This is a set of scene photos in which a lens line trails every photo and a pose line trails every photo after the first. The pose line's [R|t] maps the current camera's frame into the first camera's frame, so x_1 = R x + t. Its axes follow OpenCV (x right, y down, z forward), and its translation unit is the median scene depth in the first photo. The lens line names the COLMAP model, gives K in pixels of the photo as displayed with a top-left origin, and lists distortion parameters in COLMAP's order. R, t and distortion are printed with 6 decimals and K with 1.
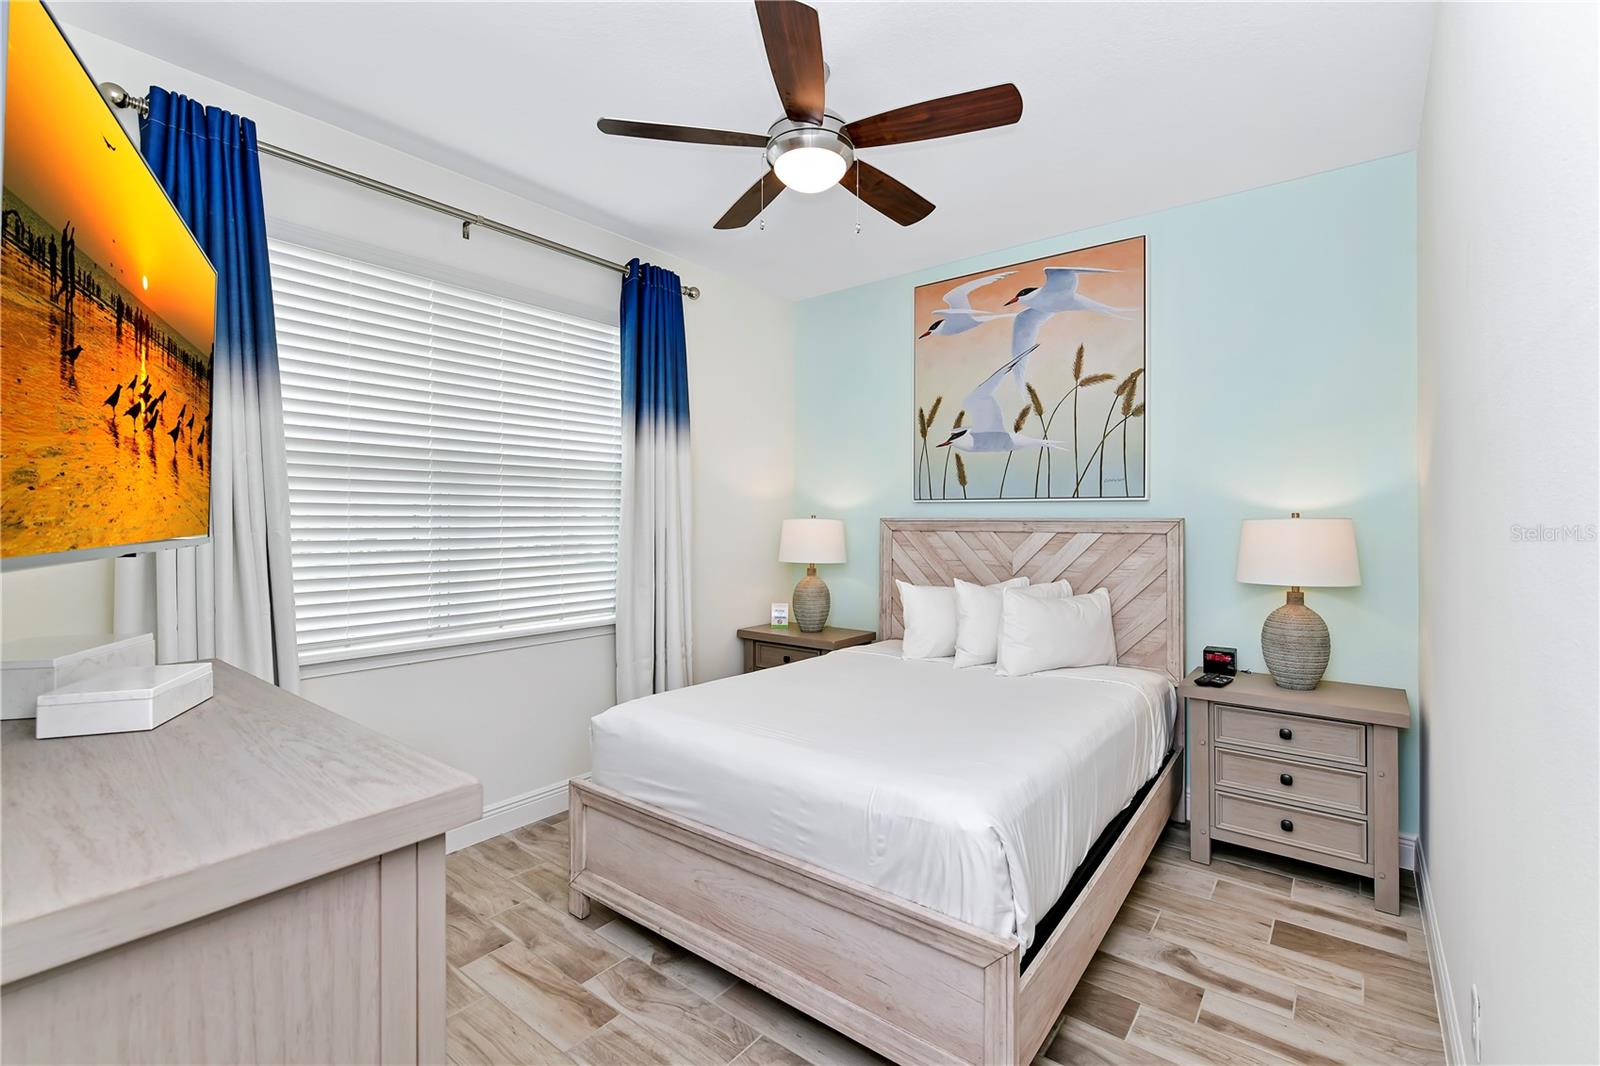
lens RADIAL K [[703.6, 0, 809.2], [0, 703.6, 511.4], [0, 0, 1]] dist [0.005035, -0.004599]
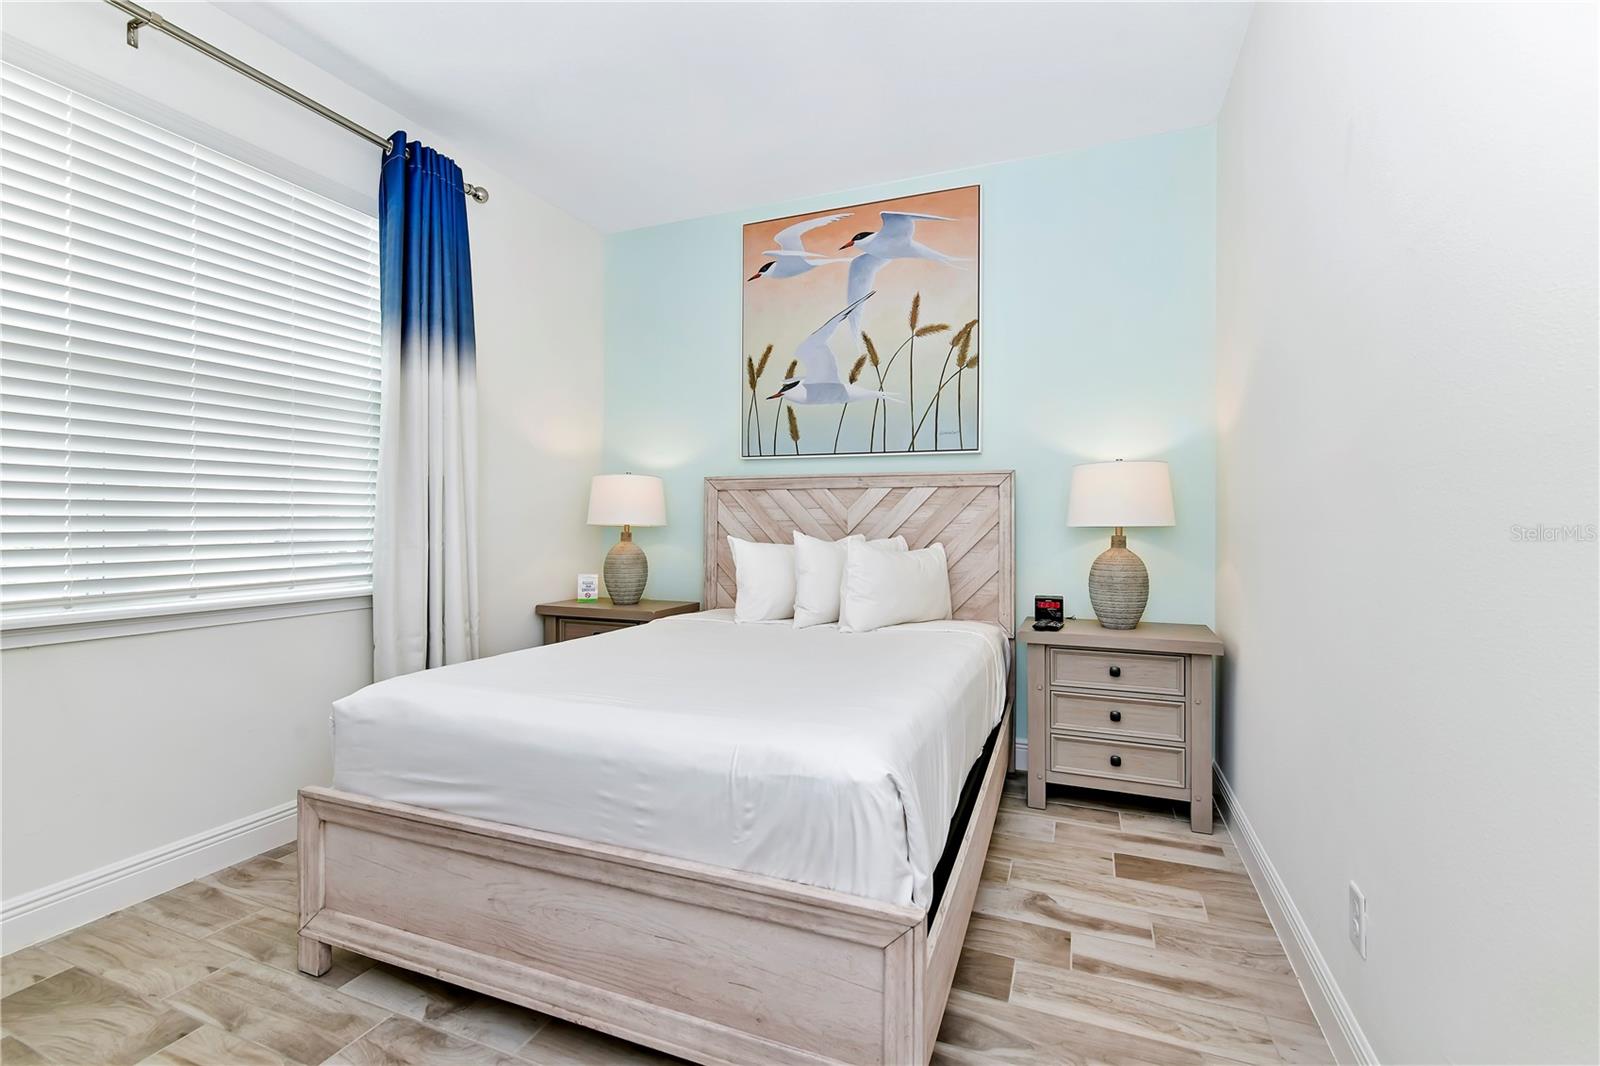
lens RADIAL K [[703.6, 0, 810.5], [0, 703.6, 515.9], [0, 0, 1]] dist [0.005035, -0.004599]
pose [[0.960346, 0.001589, 0.278807, -0.025581], [-0.003719, 0.999968, 0.007113, 0.065199], [-0.278786, -0.007868, 0.960321, 0.111384]]
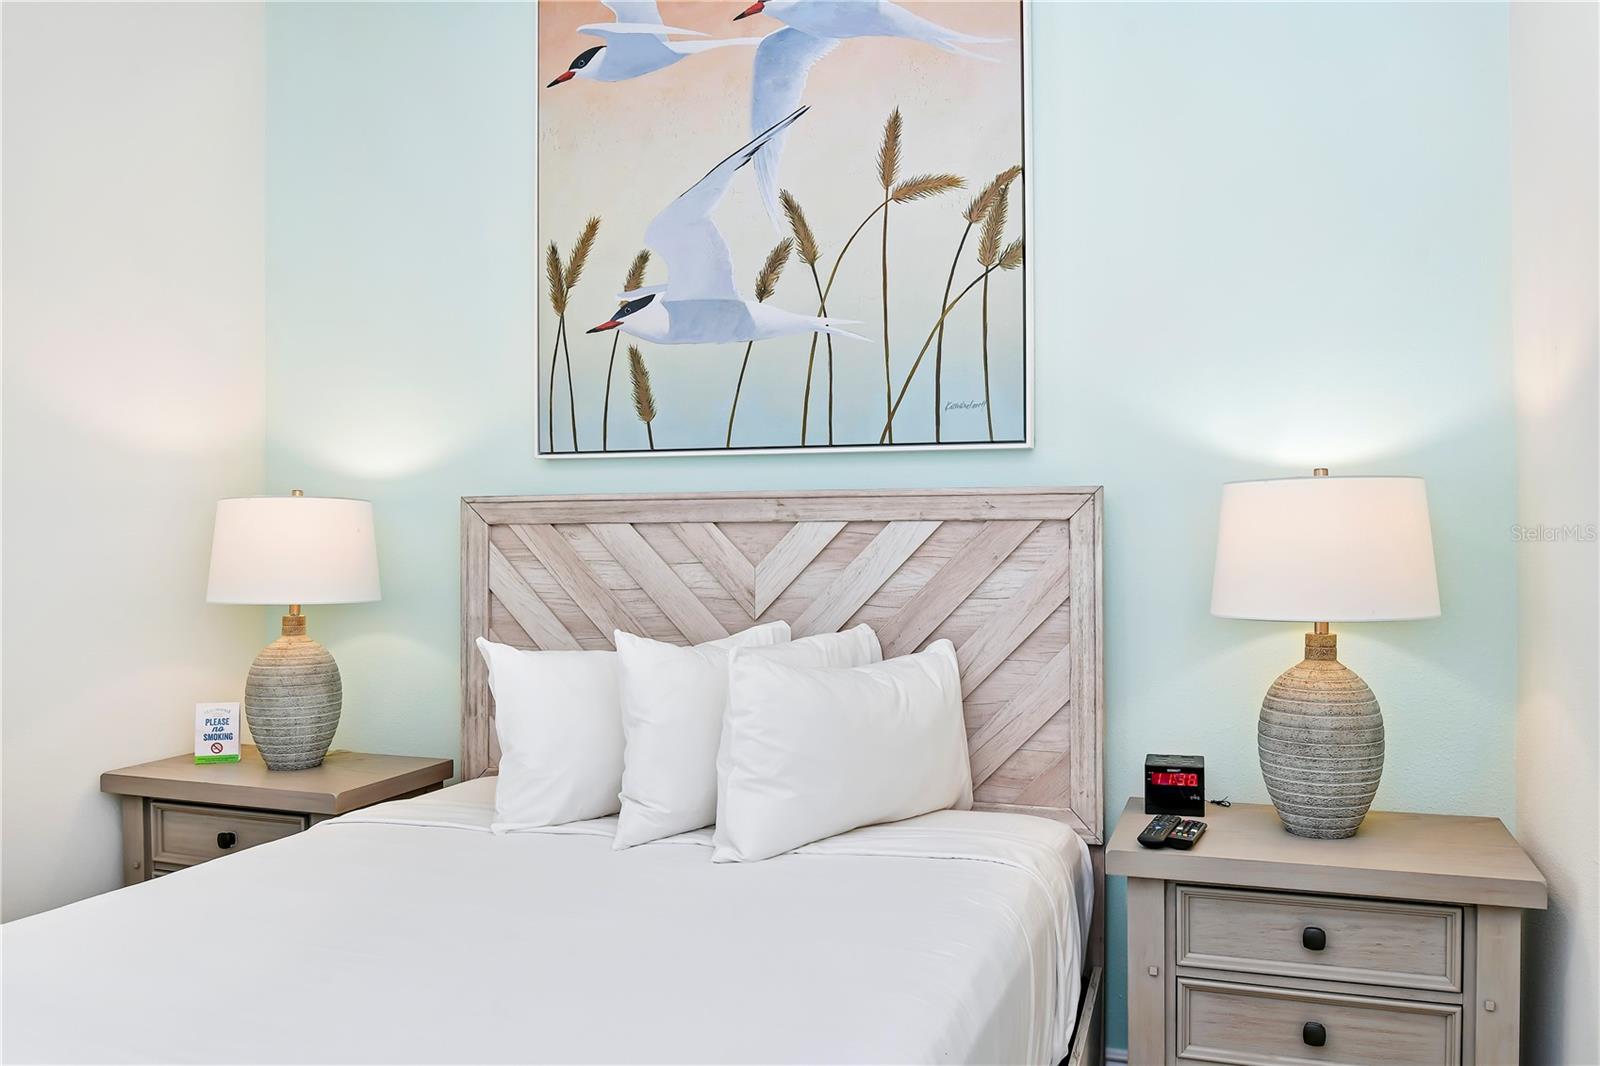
lens RADIAL K [[1245.6, 0, 809.9], [0, 1245.6, 525.4], [0, 0, 1]] dist [-0.052226, 0.008481]
pose [[0.950955, -0.008391, 0.309215, 0.084975], [0.005028, 0.999919, 0.011672, 0.024068], [-0.309288, -0.009545, 0.950921, 0.257263]]
